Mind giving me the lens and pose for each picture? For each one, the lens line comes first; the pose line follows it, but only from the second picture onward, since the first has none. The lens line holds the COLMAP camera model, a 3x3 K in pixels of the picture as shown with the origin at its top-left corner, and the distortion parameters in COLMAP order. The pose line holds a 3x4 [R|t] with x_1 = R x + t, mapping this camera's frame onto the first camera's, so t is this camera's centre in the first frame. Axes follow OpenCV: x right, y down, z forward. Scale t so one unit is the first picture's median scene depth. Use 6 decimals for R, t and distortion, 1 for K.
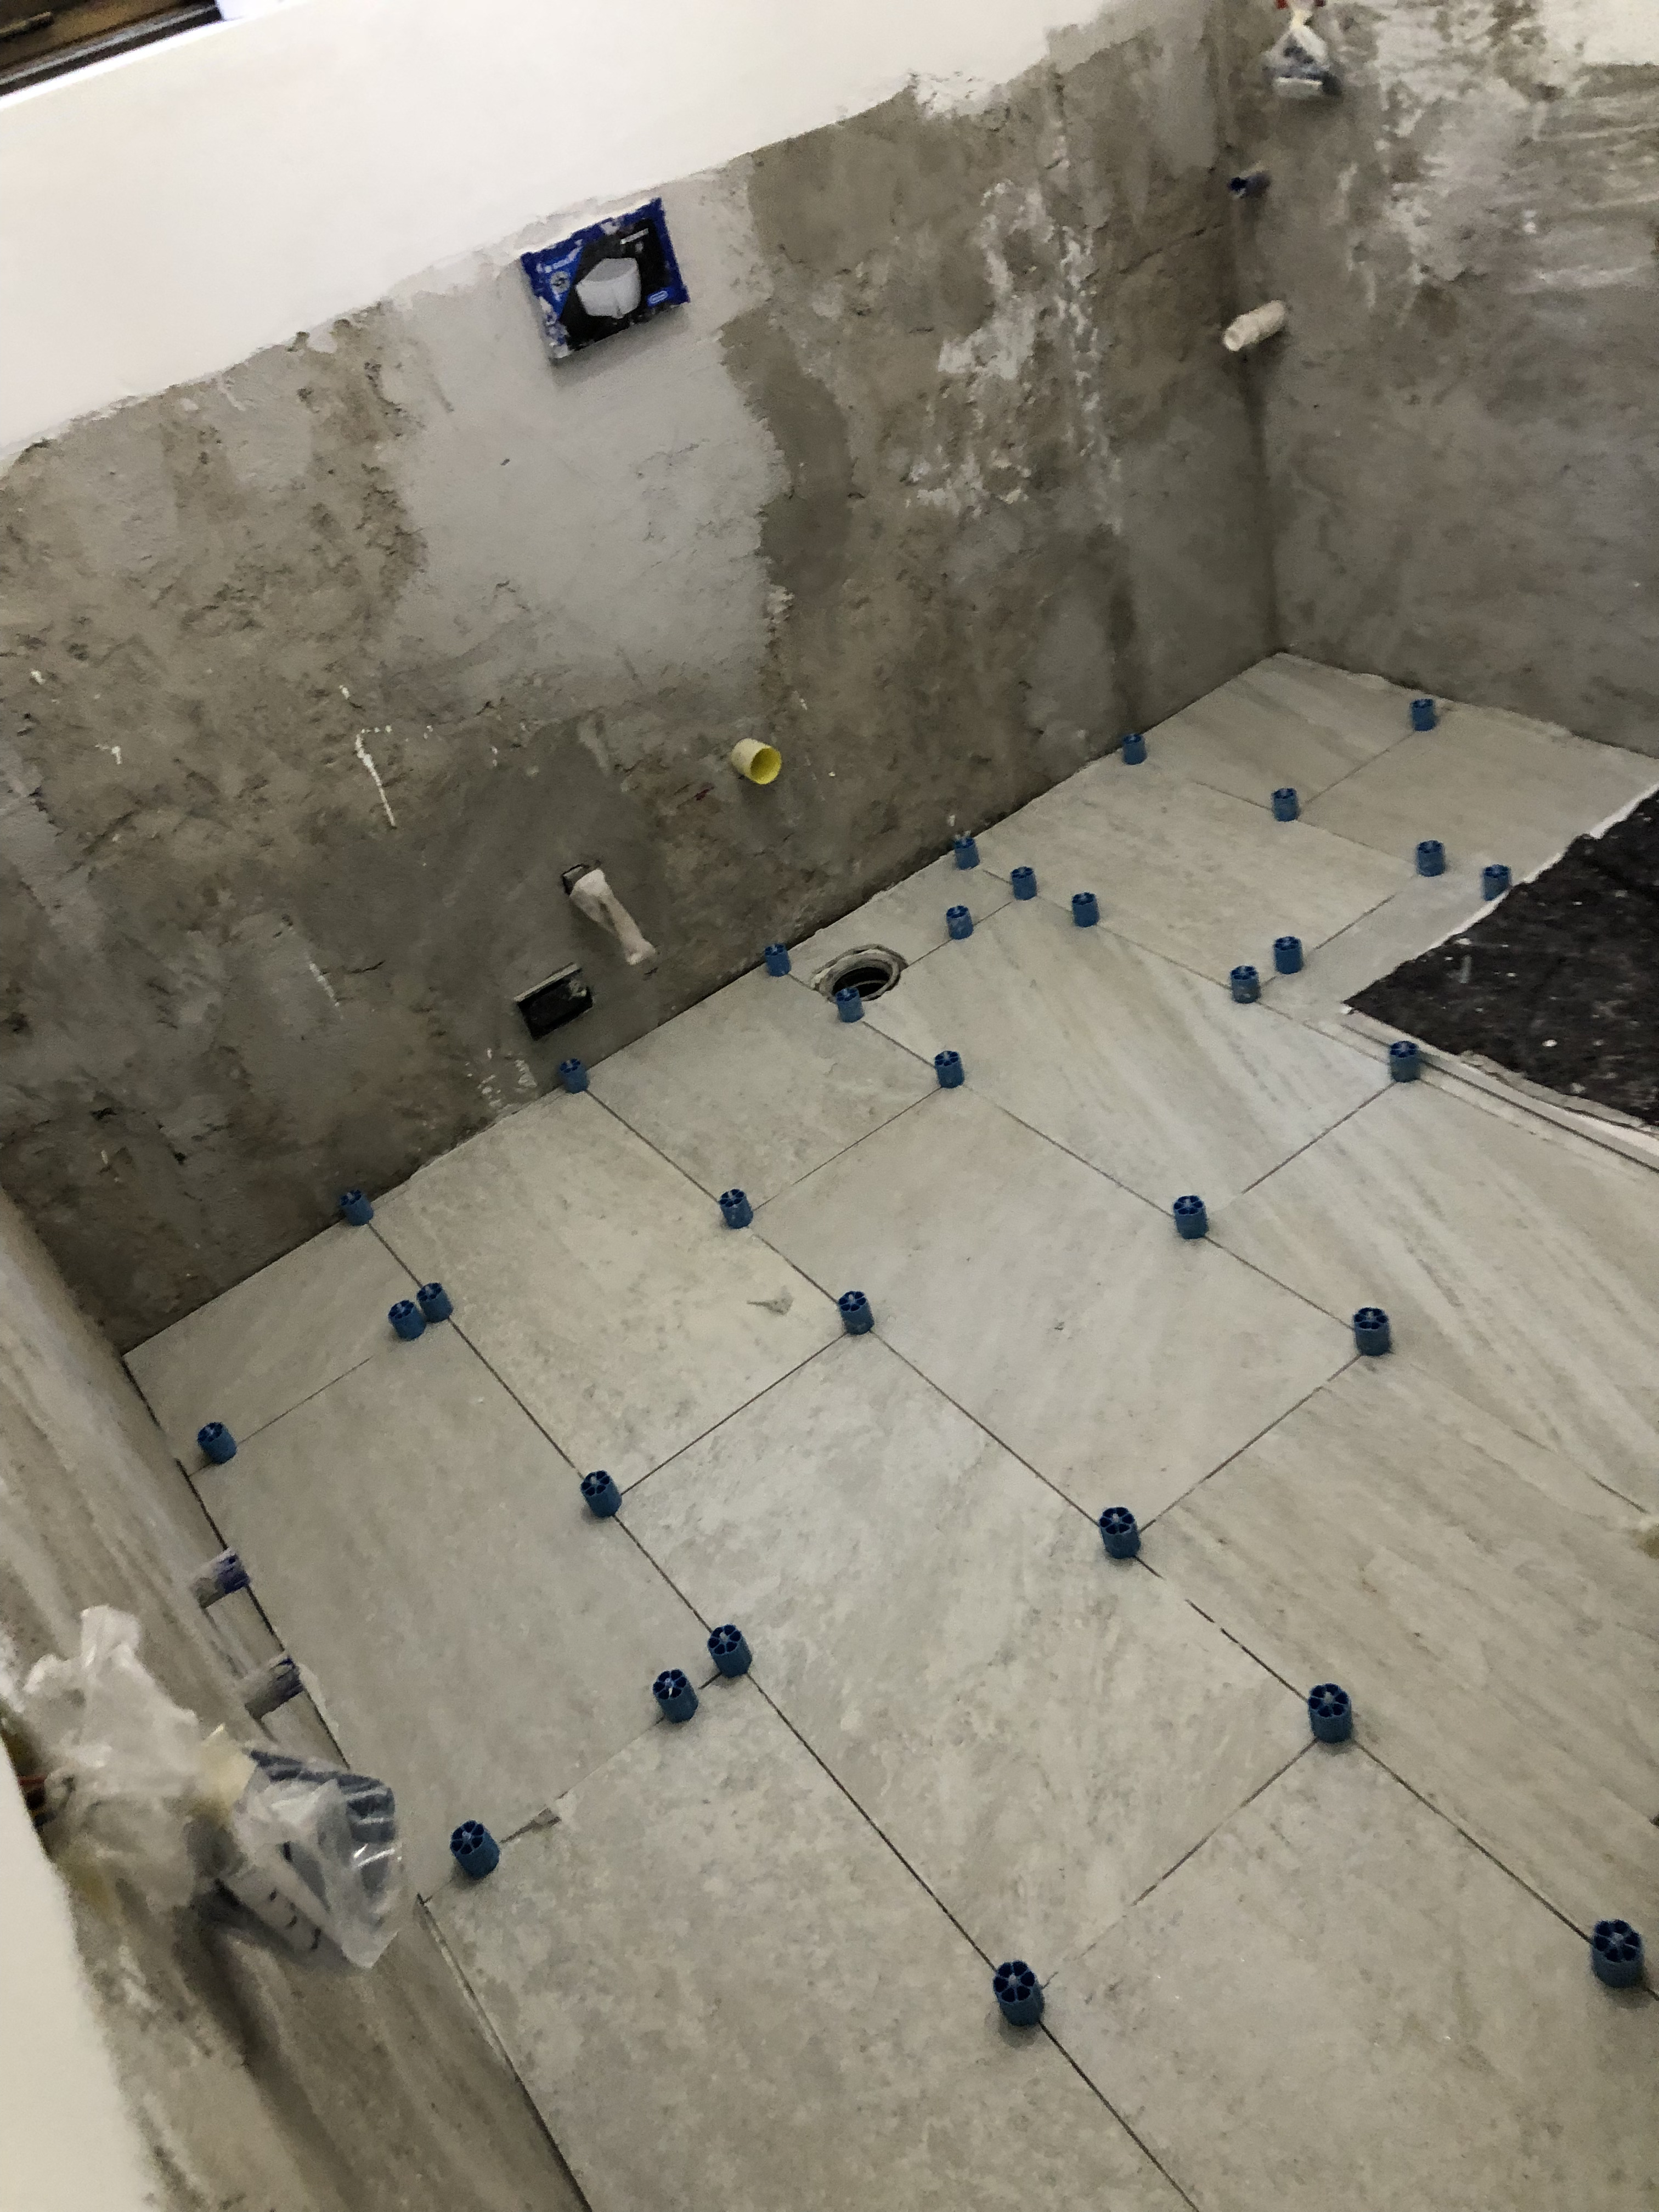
lens RADIAL K [[1837.1, 0, 829.5], [0, 1837.1, 1106.0], [0, 0, 1]] dist [0.080636, -0.164121]
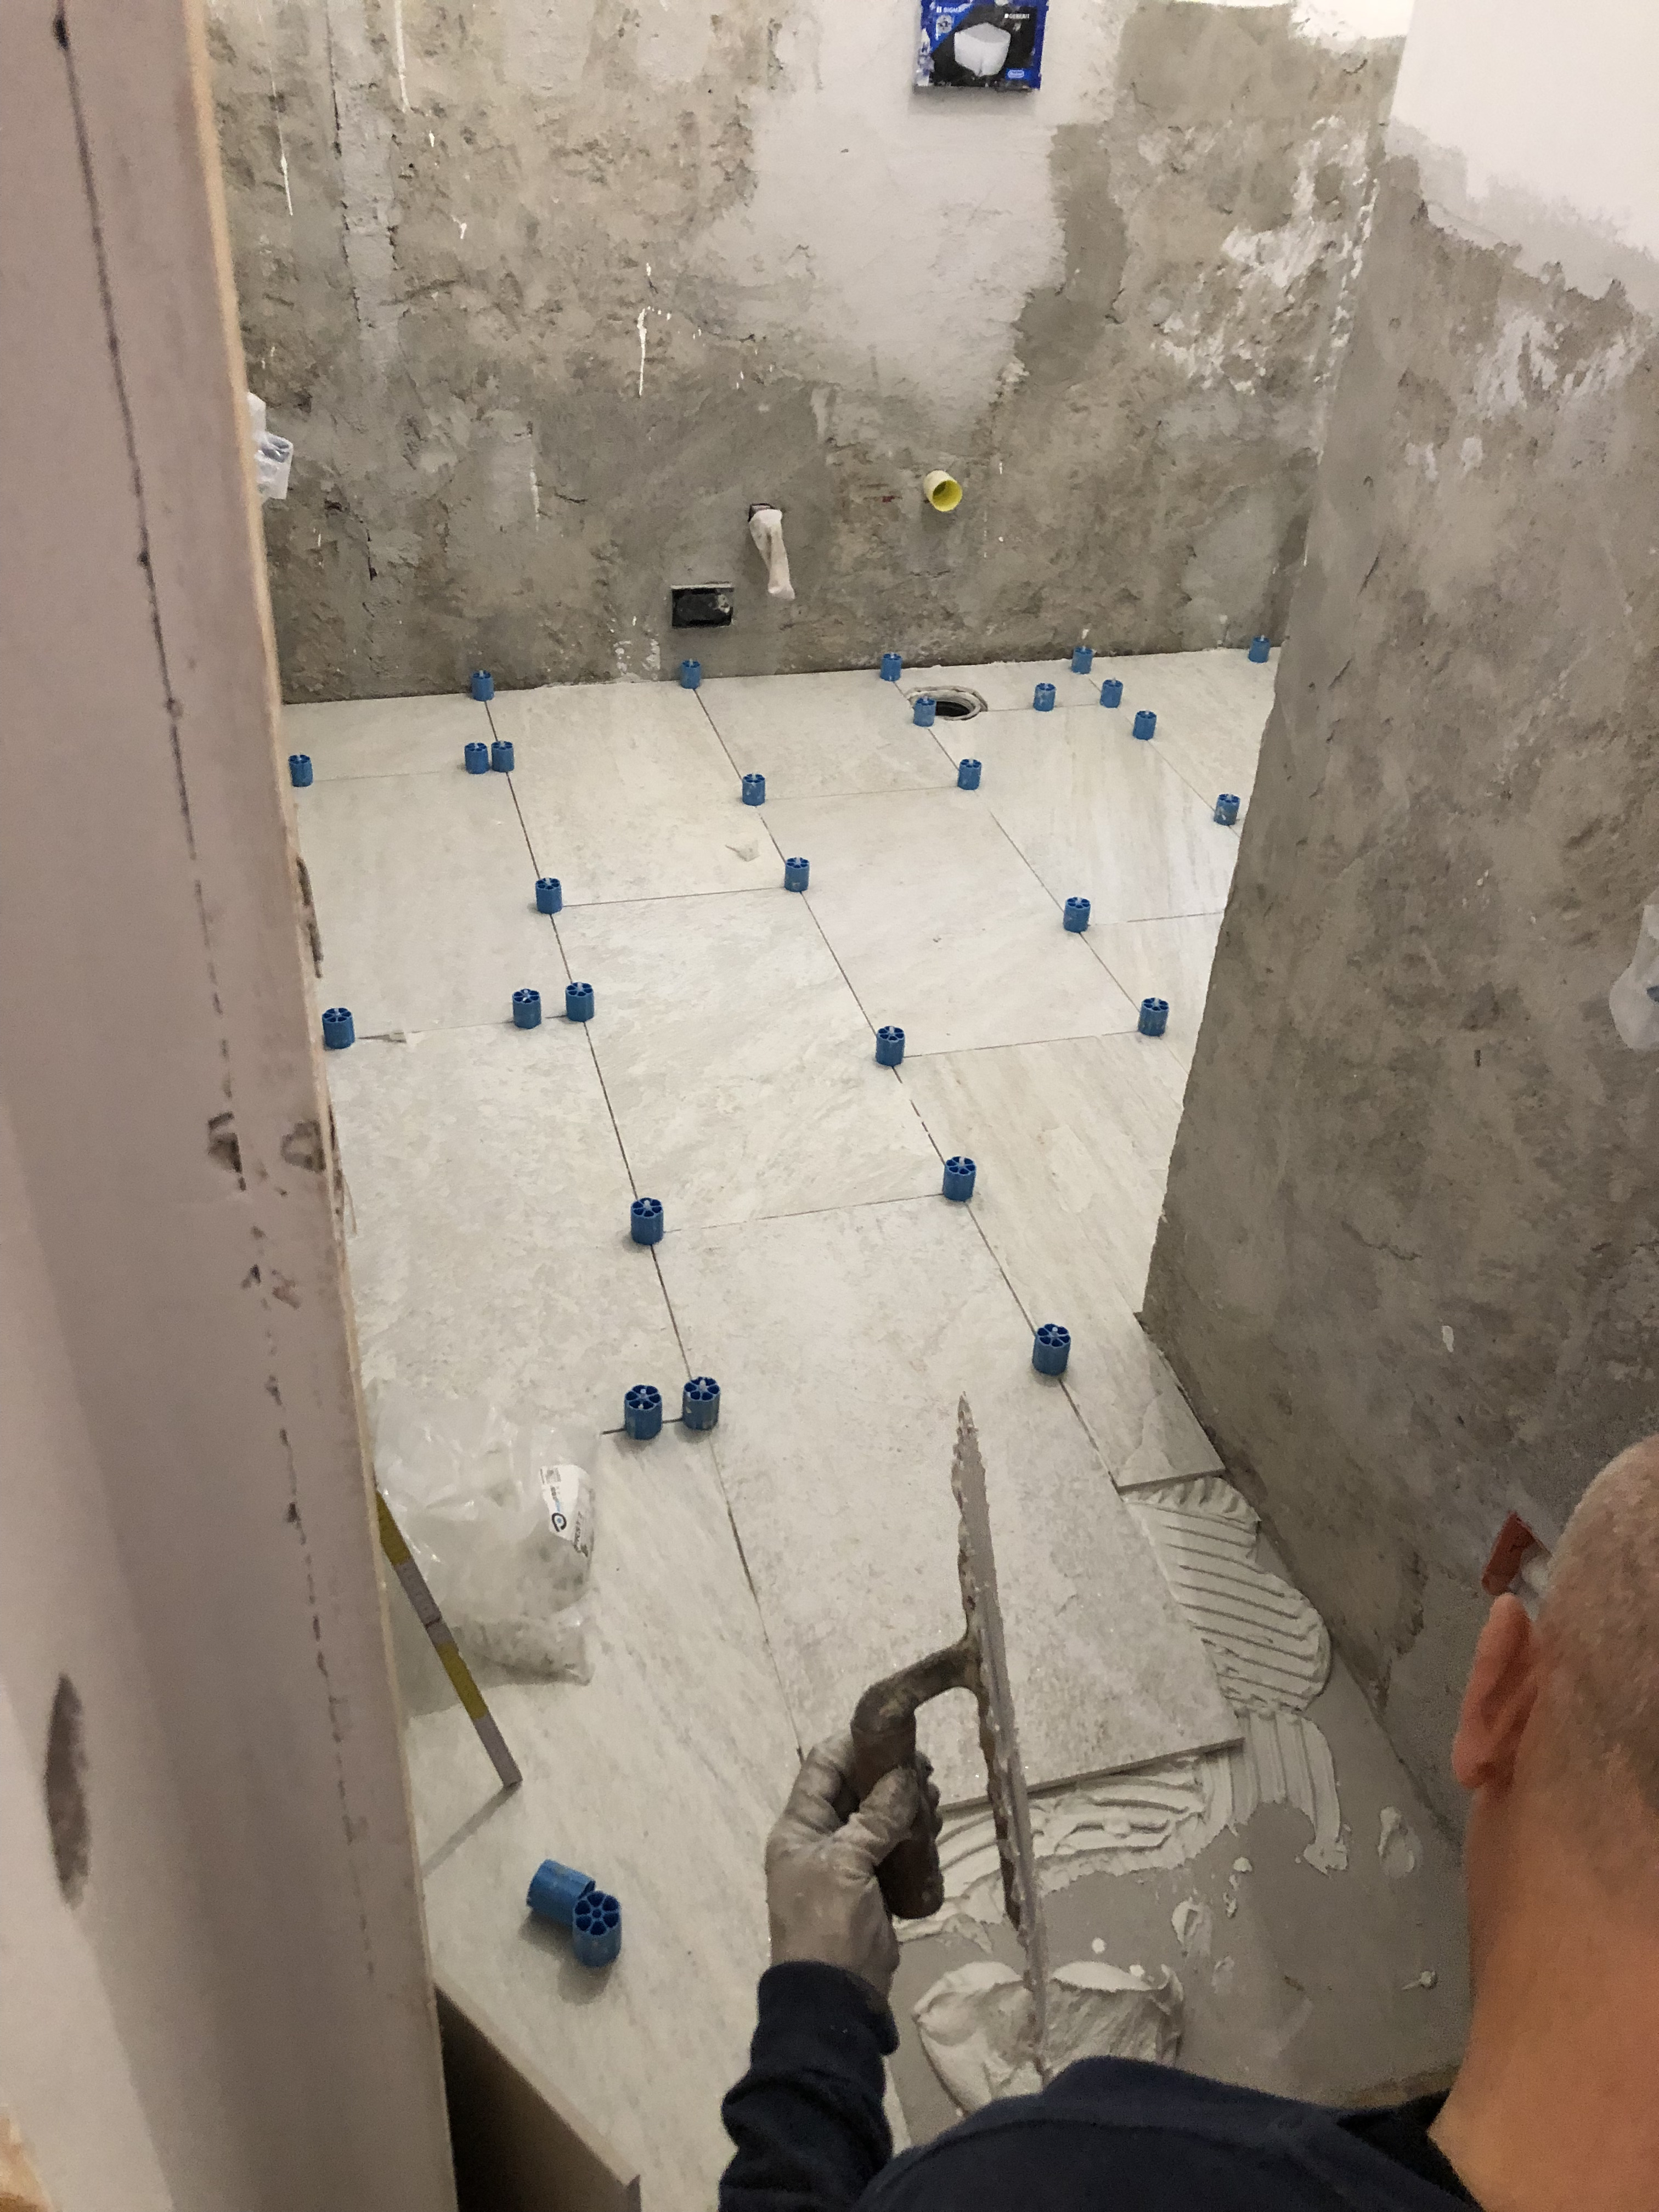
lens RADIAL K [[1861.8, 0, 829.5], [0, 1861.8, 1106.0], [0, 0, 1]] dist [-0.037884, 0.120465]
pose [[0.899397, 0.429243, -0.082680, 0.167607], [-0.428975, 0.903051, 0.021888, 0.178357], [0.084059, 0.015782, 0.996336, -0.192920]]
